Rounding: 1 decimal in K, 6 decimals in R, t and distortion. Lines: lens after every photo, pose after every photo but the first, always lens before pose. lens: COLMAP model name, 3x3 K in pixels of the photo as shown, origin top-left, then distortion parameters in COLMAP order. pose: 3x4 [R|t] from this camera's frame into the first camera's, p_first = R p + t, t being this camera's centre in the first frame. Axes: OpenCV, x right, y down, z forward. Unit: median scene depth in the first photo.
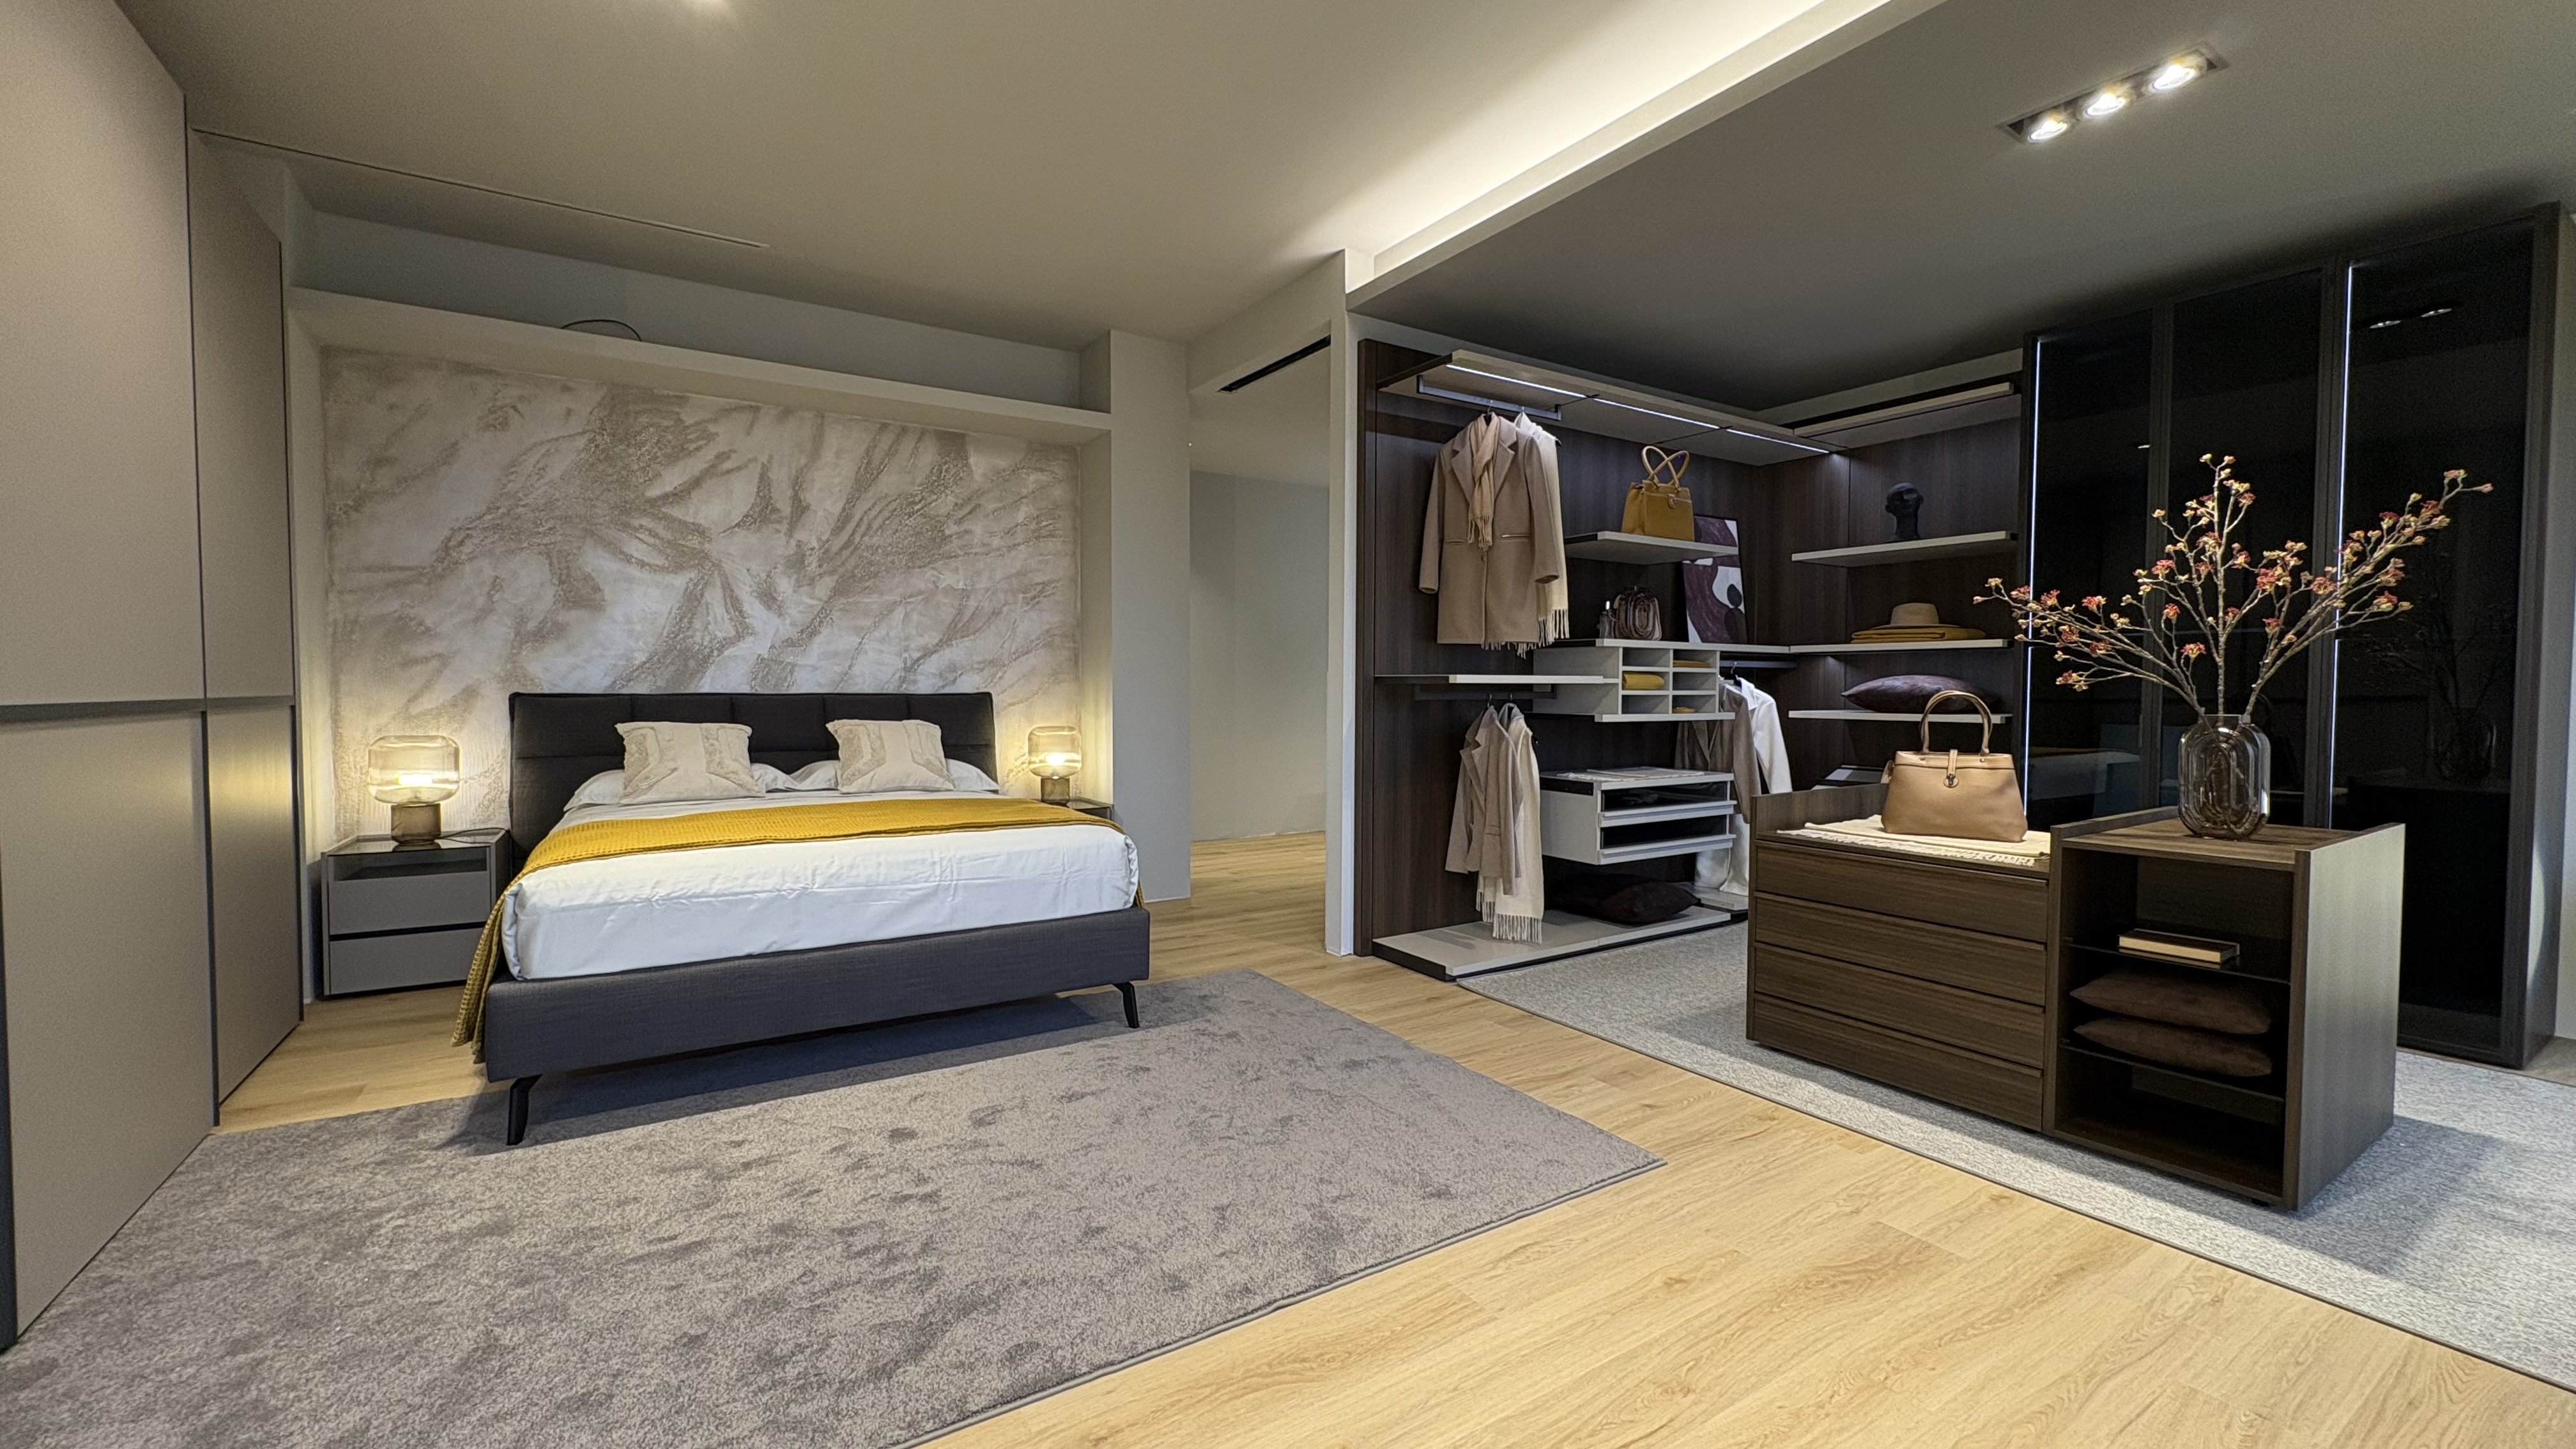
lens RADIAL K [[1011.7, 0, 1299.8], [0, 1011.7, 723.0], [0, 0, 1]] dist [-0.008466, 0.000476]
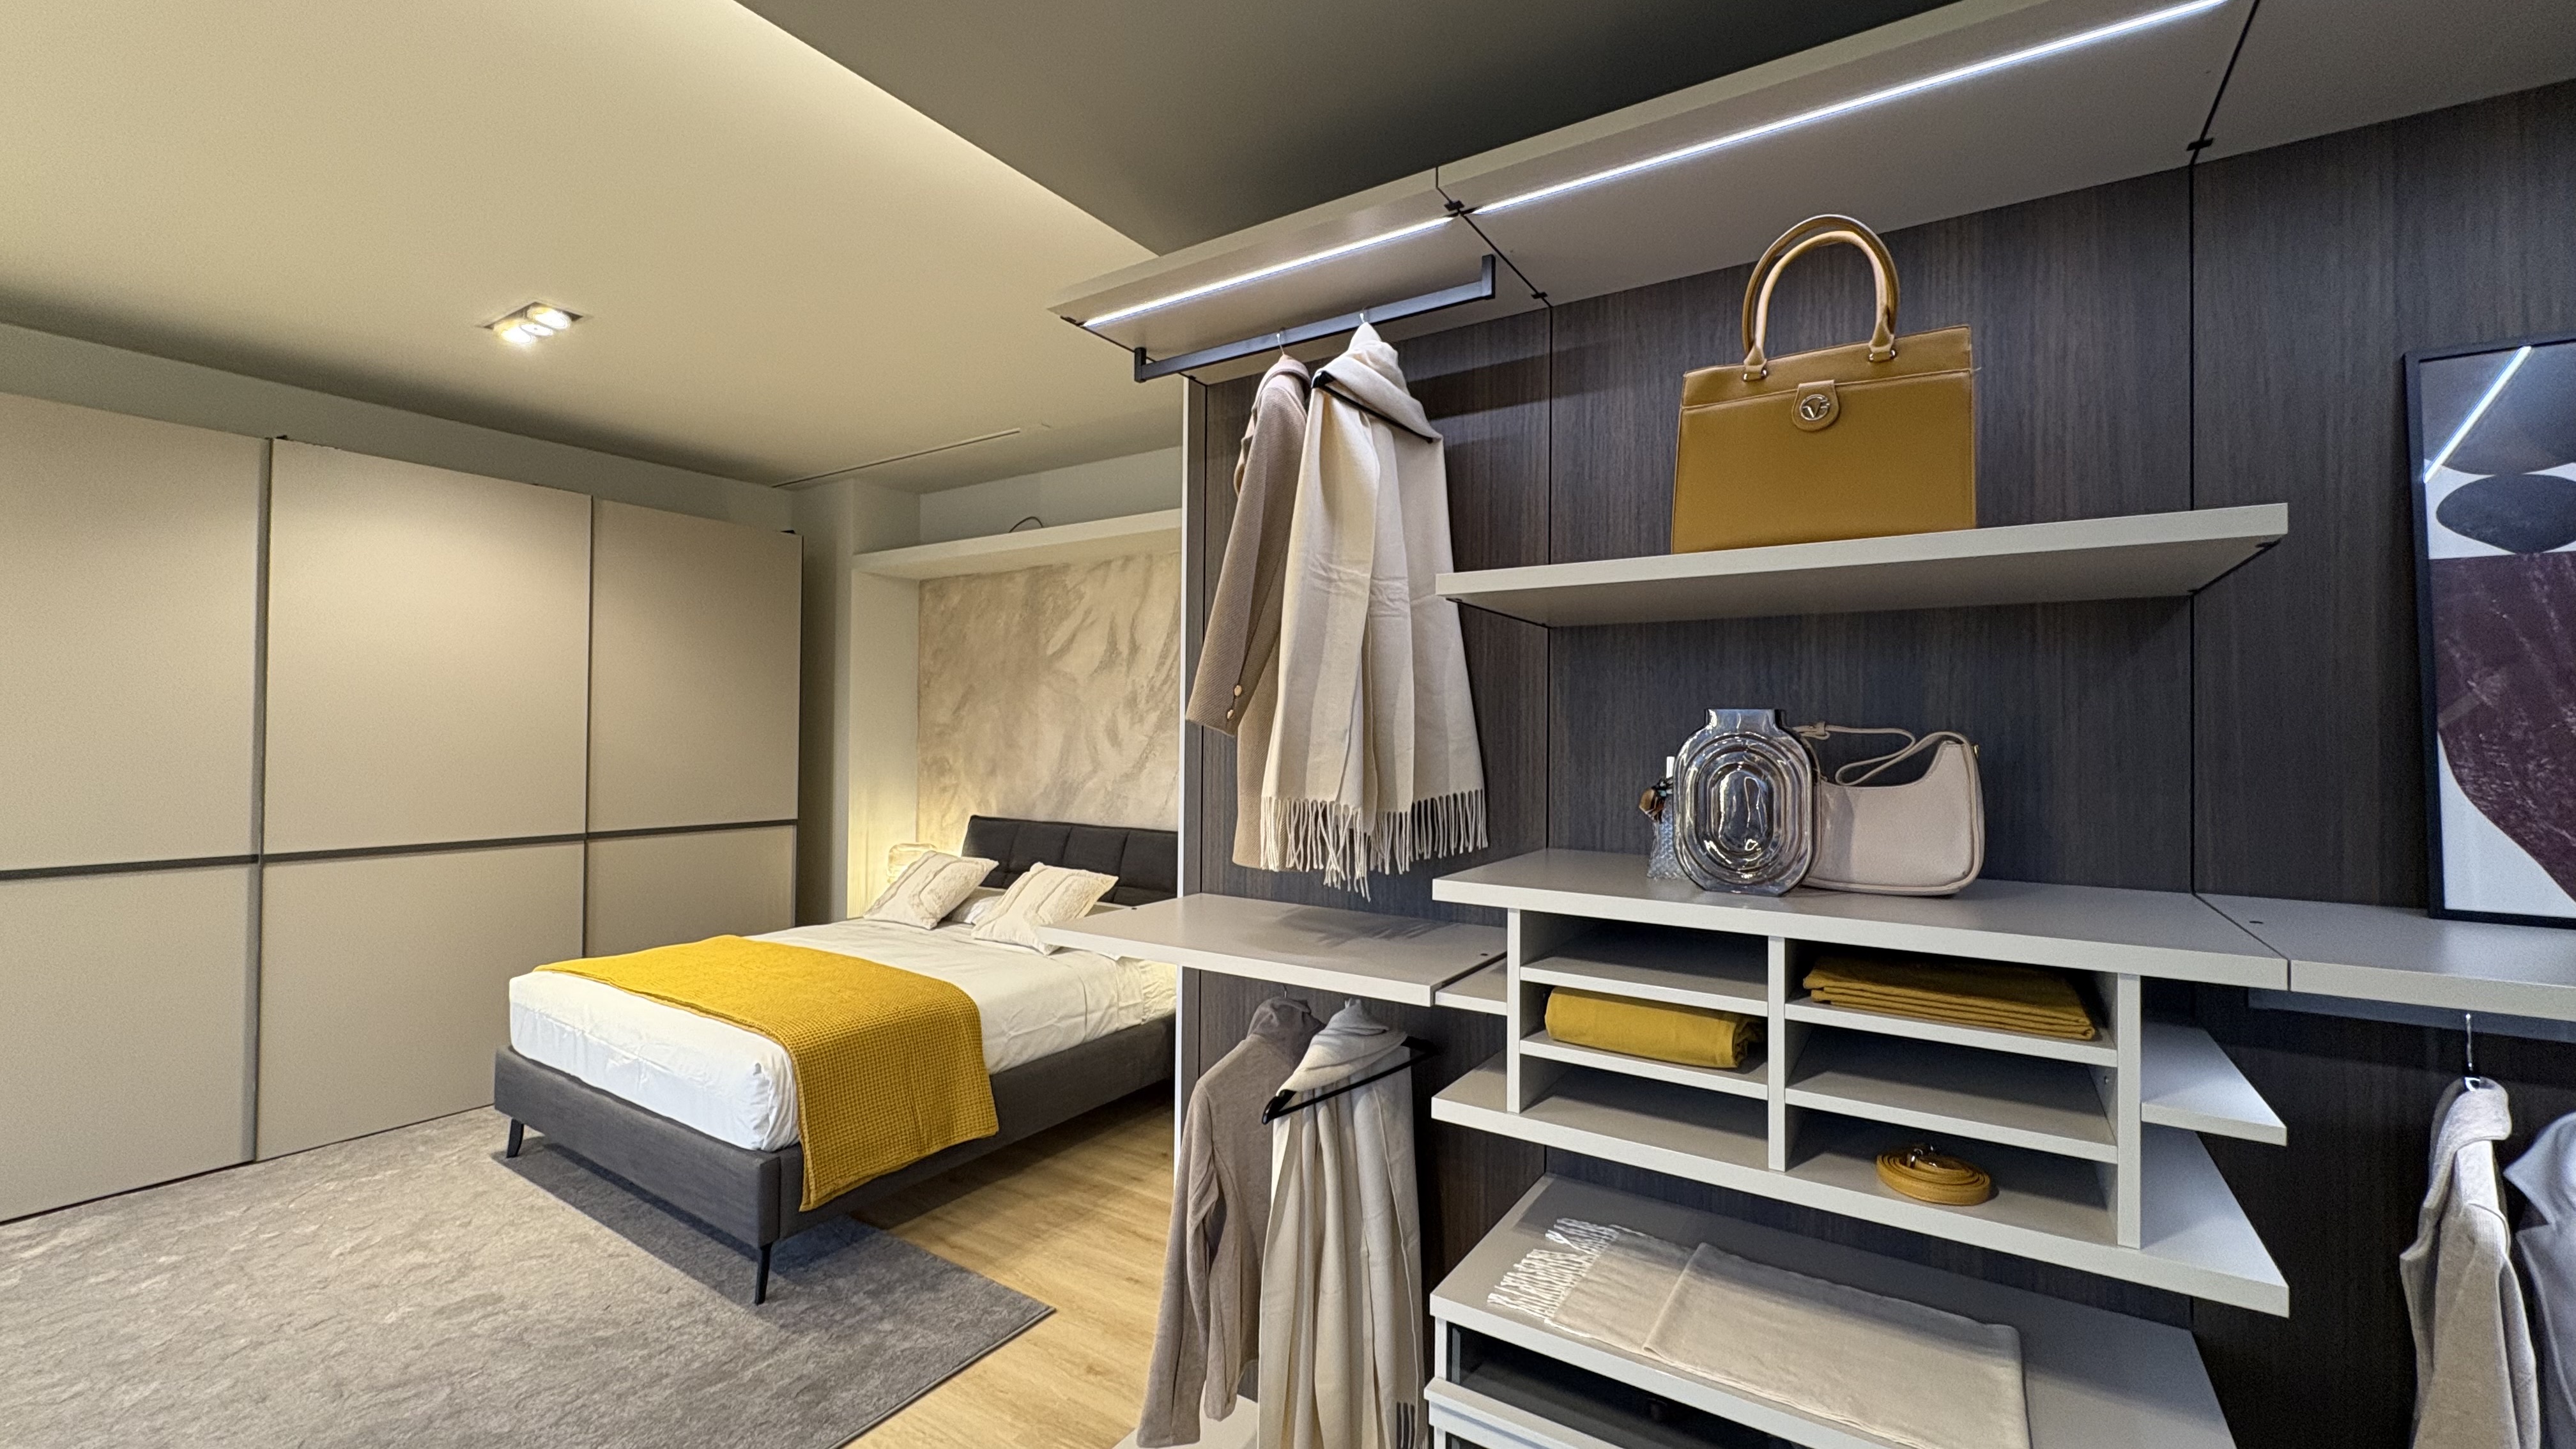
lens RADIAL K [[1011.7, 0, 1291.4], [0, 1011.7, 725.0], [0, 0, 1]] dist [-0.008466, 0.000476]
pose [[0.420509, -0.009586, -0.907238, 0.673315], [-0.038089, 0.998876, -0.028208, -0.140835], [0.906488, 0.046418, 0.419672, 0.905194]]
